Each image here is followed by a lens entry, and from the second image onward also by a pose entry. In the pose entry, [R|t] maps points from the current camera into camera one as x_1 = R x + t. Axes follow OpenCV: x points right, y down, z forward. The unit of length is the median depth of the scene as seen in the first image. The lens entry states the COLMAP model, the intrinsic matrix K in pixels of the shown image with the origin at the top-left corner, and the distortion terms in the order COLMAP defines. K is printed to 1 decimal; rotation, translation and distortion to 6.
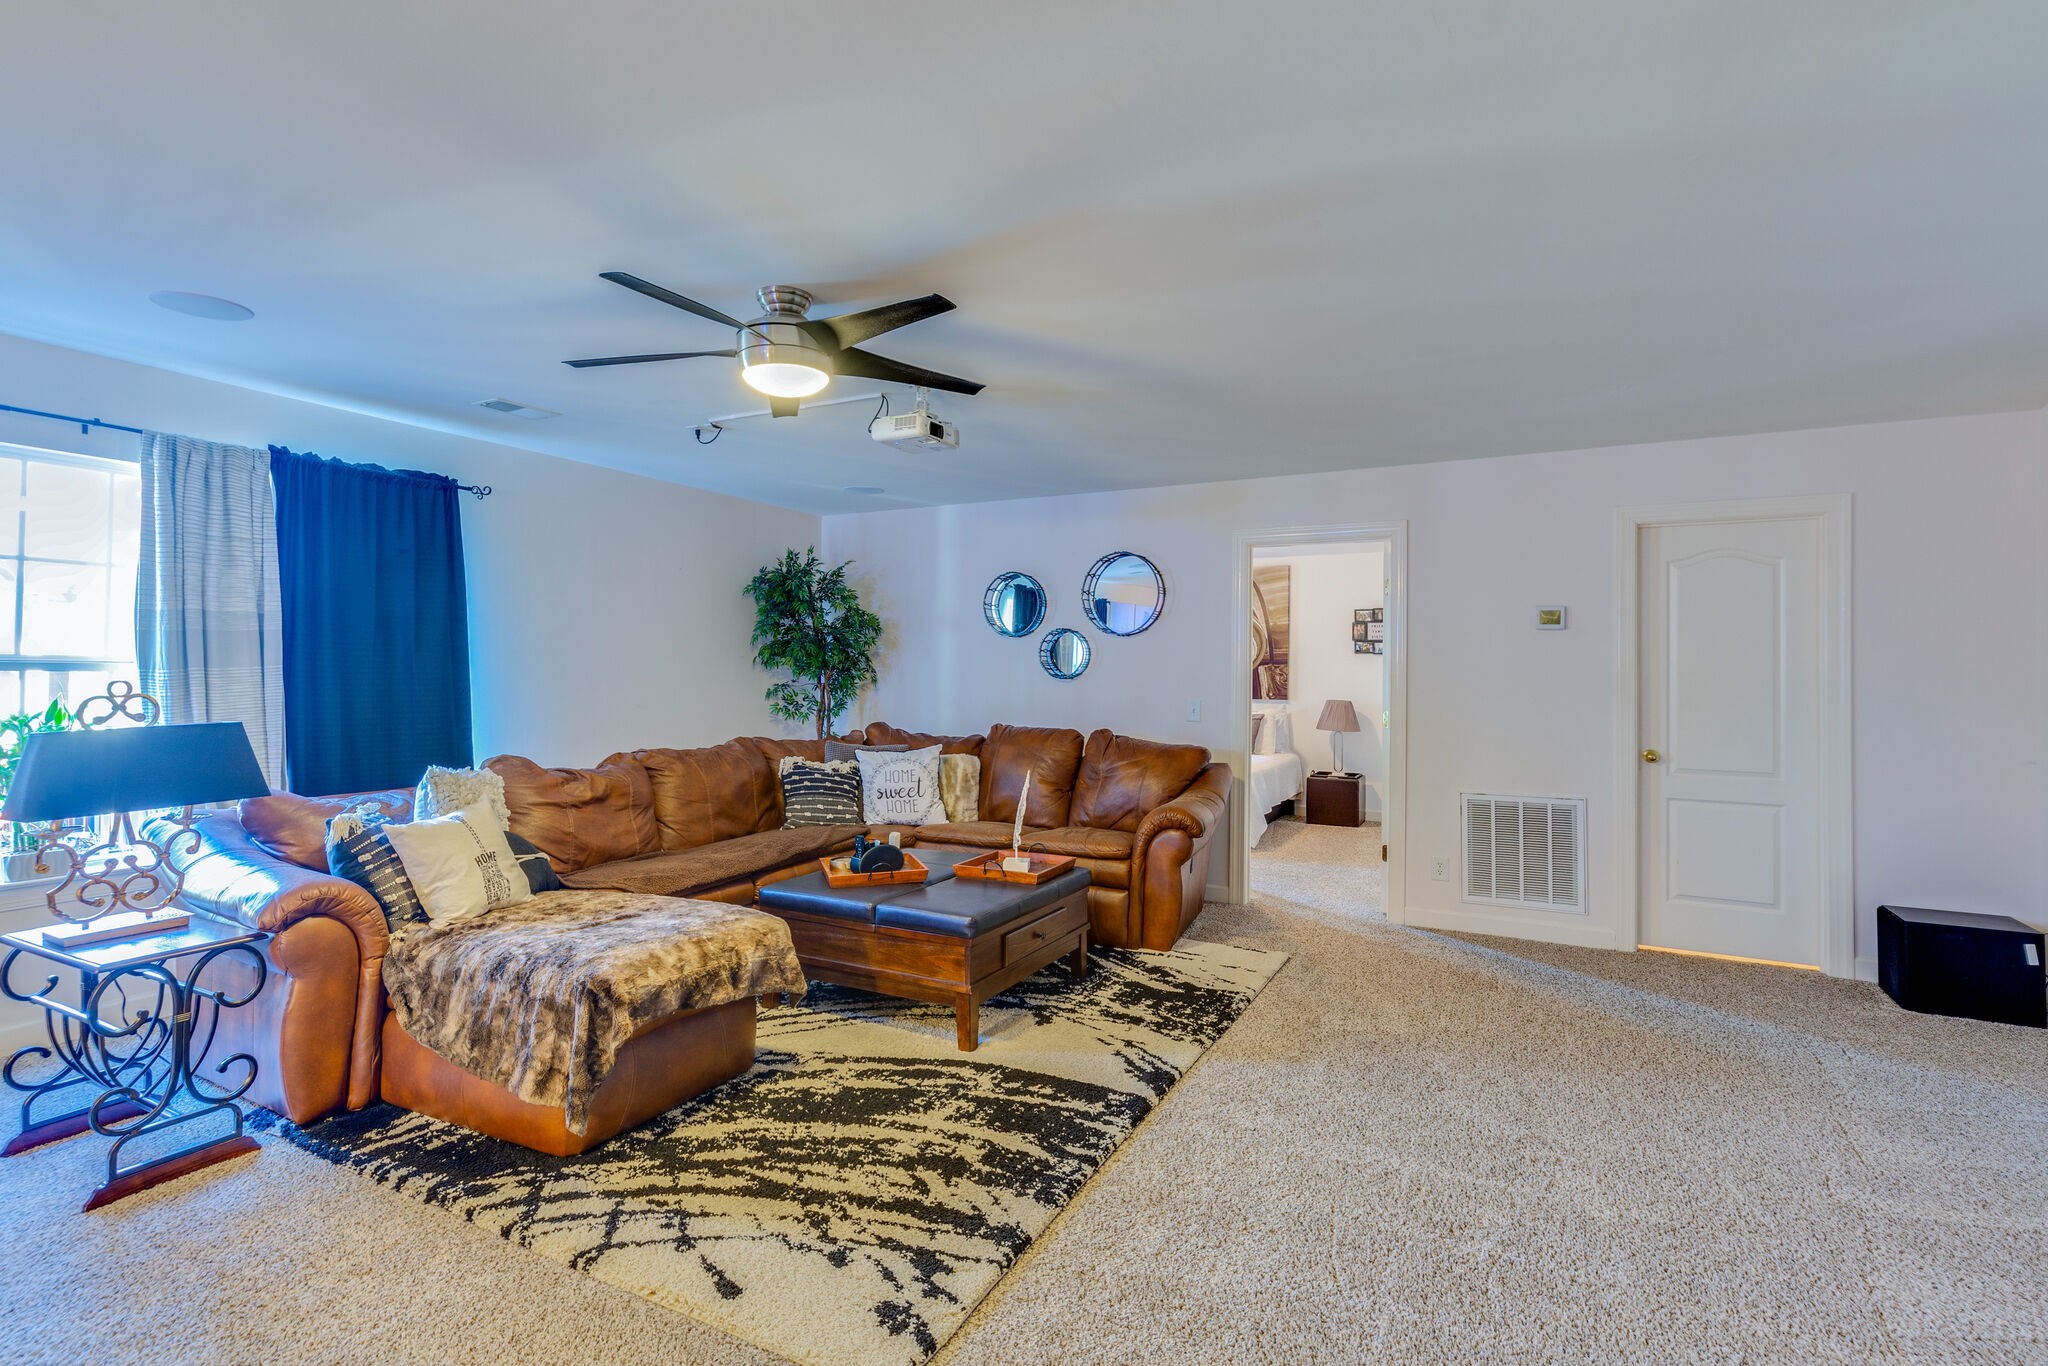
lens RADIAL K [[954.9, 0, 1029.2], [0, 954.9, 673.7], [0, 0, 1]] dist [-0.000264, -0.000146]
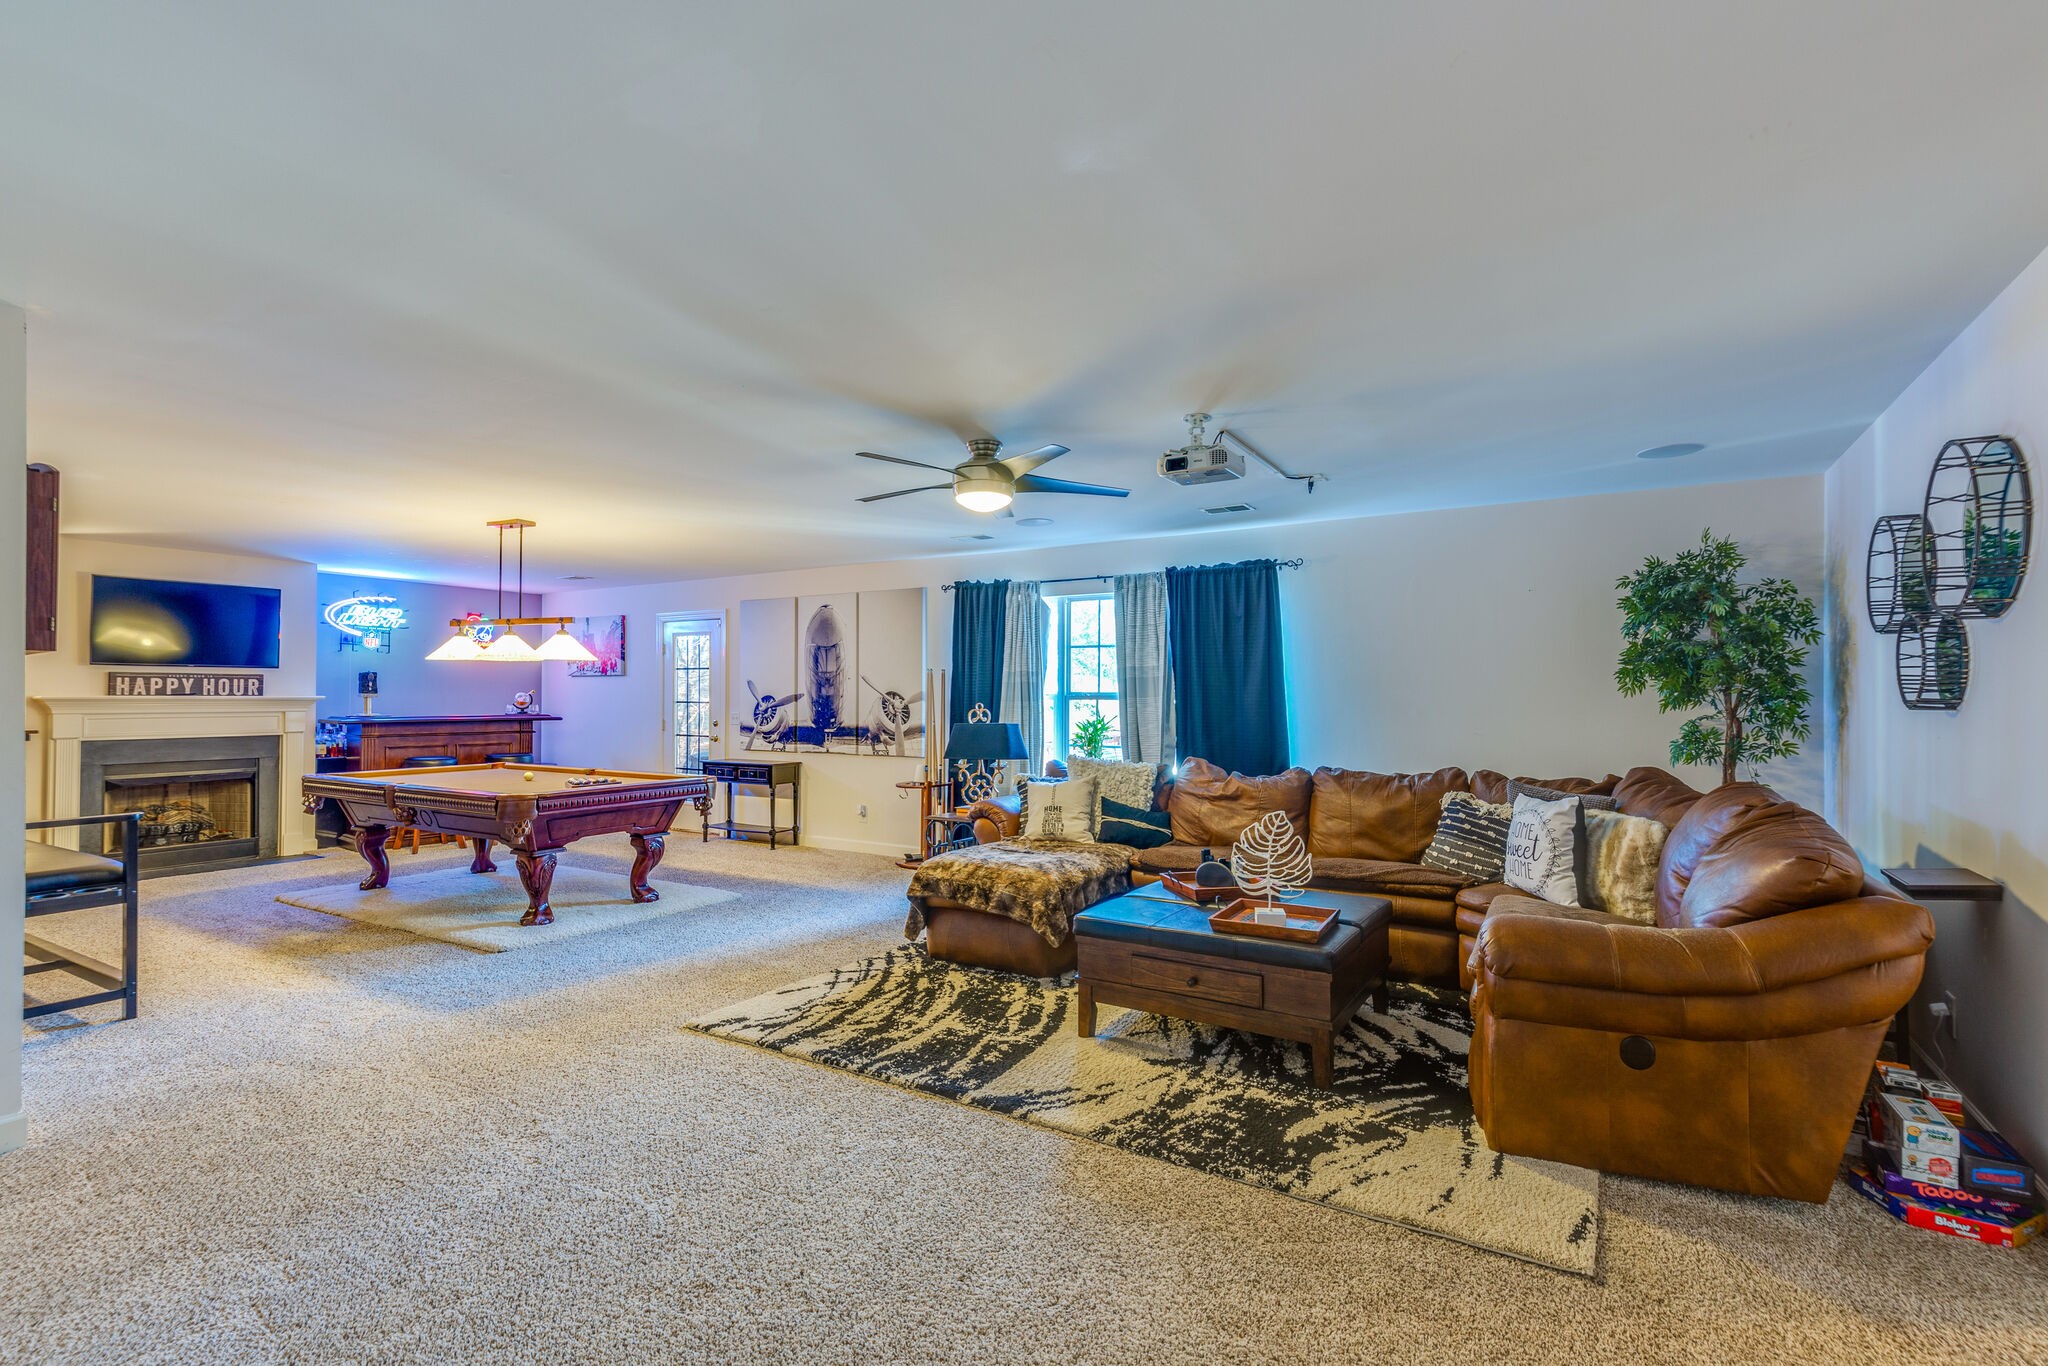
lens RADIAL K [[954.9, 0, 1070.6], [0, 954.9, 684.1], [0, 0, 1]] dist [-0.000264, -0.000146]
pose [[-0.037822, -0.018644, -0.999111, 1.190269], [-0.003985, 0.999821, -0.018506, 0.003843], [0.999277, 0.003282, -0.037890, 1.149183]]
